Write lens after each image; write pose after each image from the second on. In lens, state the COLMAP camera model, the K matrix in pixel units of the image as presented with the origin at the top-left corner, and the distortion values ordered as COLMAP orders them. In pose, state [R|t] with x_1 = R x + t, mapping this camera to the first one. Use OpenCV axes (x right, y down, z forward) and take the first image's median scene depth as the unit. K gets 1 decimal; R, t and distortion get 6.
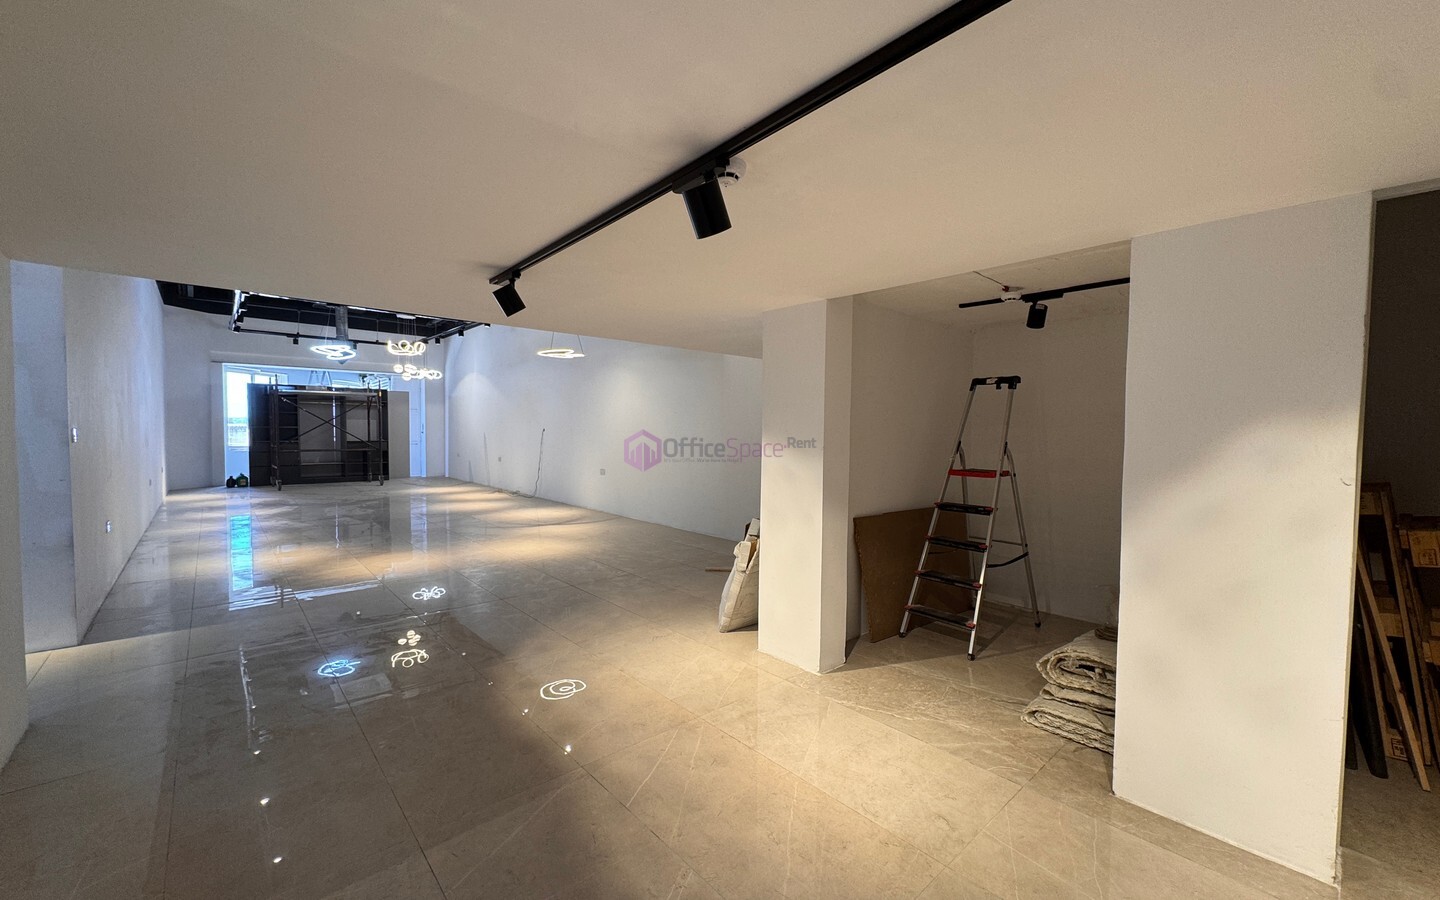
lens RADIAL K [[574.6, 0, 717.0], [0, 574.6, 452.6], [0, 0, 1]] dist [-0.000886, -0.000081]
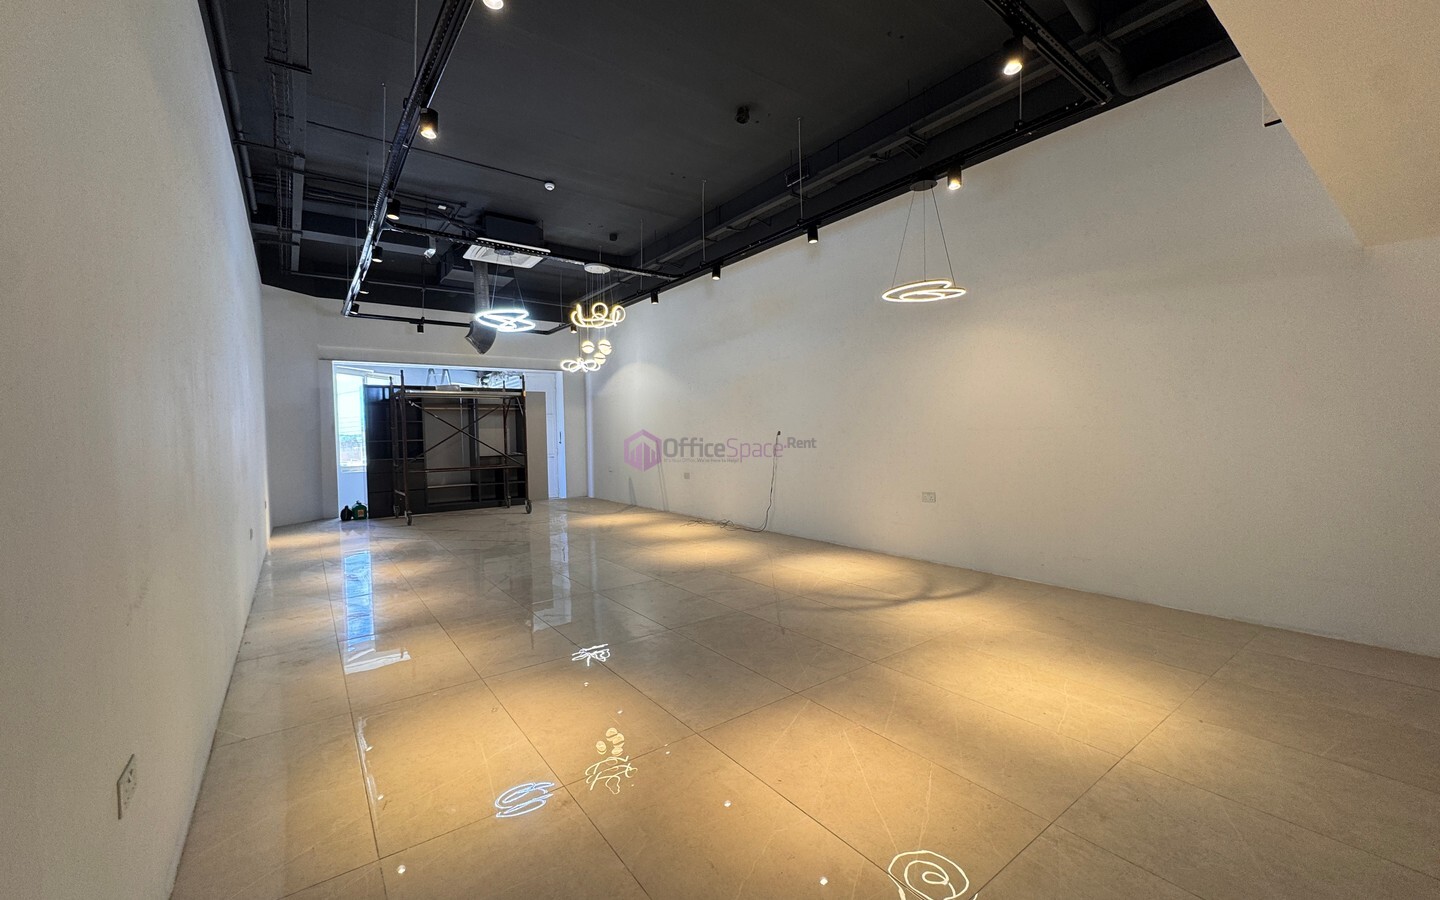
lens RADIAL K [[574.6, 0, 715.8], [0, 574.6, 449.6], [0, 0, 1]] dist [-0.000886, -0.000081]
pose [[0.994874, -0.028329, -0.097078, -0.269038], [0.027436, 0.999568, -0.010513, -0.012884], [0.097334, 0.007796, 0.995221, 0.273559]]
